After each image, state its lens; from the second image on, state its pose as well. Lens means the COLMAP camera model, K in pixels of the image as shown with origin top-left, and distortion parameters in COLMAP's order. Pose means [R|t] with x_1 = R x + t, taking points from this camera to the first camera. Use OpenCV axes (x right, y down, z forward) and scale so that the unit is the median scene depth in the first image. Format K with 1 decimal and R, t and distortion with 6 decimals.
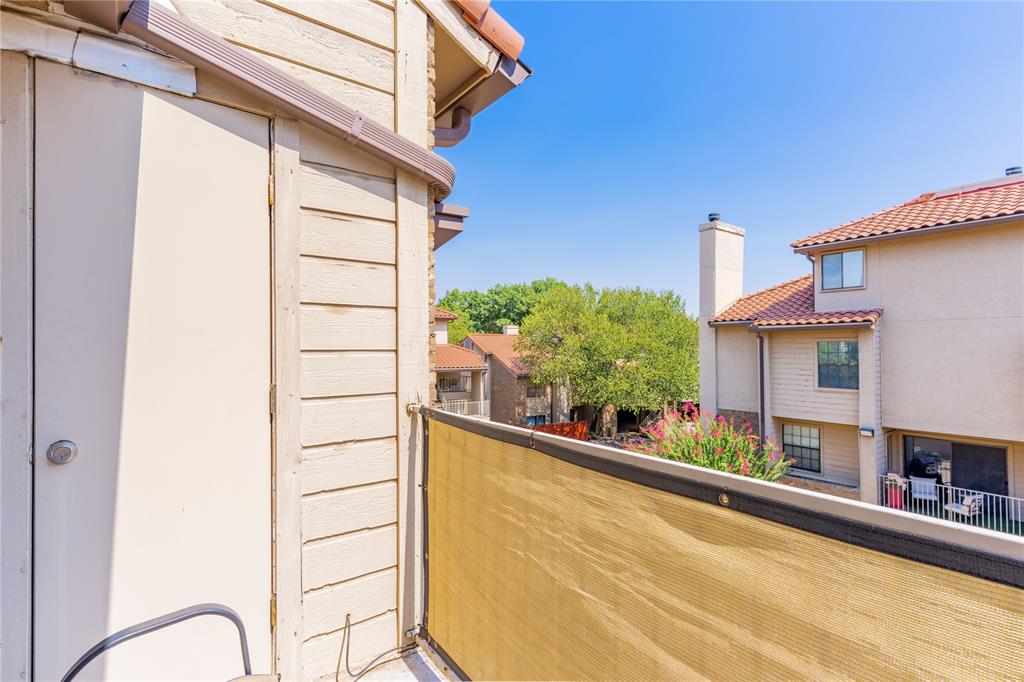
lens RADIAL K [[489.9, 0, 509.0], [0, 489.9, 342.8], [0, 0, 1]] dist [0.005635, -0.000723]
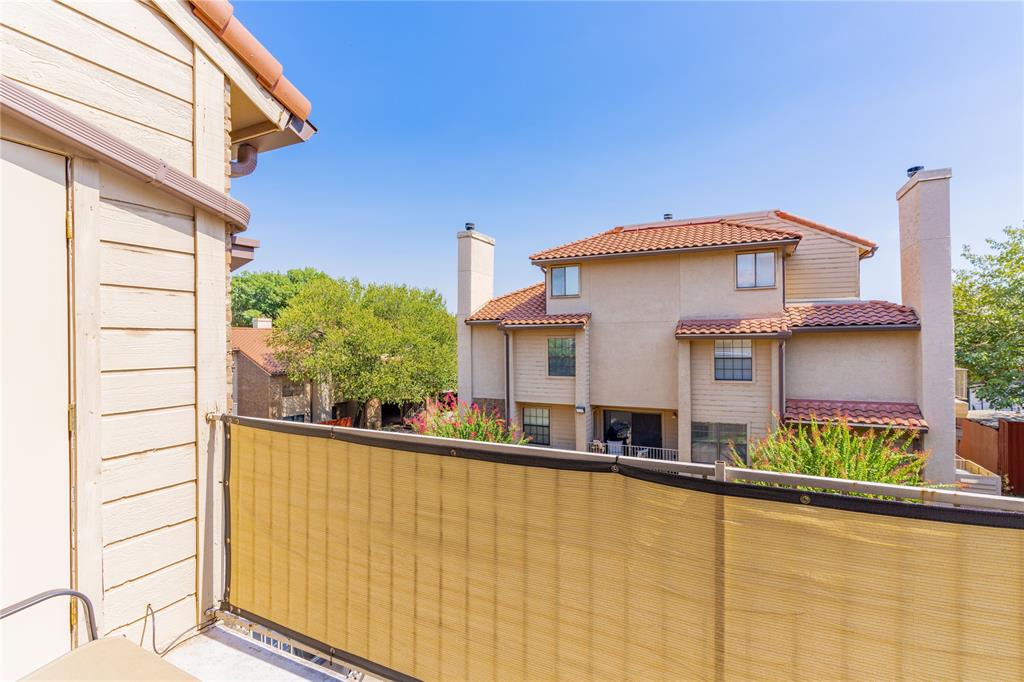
lens RADIAL K [[489.9, 0, 515.4], [0, 489.9, 340.4], [0, 0, 1]] dist [0.005635, -0.000723]
pose [[0.884851, -0.000533, 0.465874, -0.094809], [-0.003472, 0.999964, 0.007738, -0.053357], [-0.465862, -0.008464, 0.884817, -0.327918]]
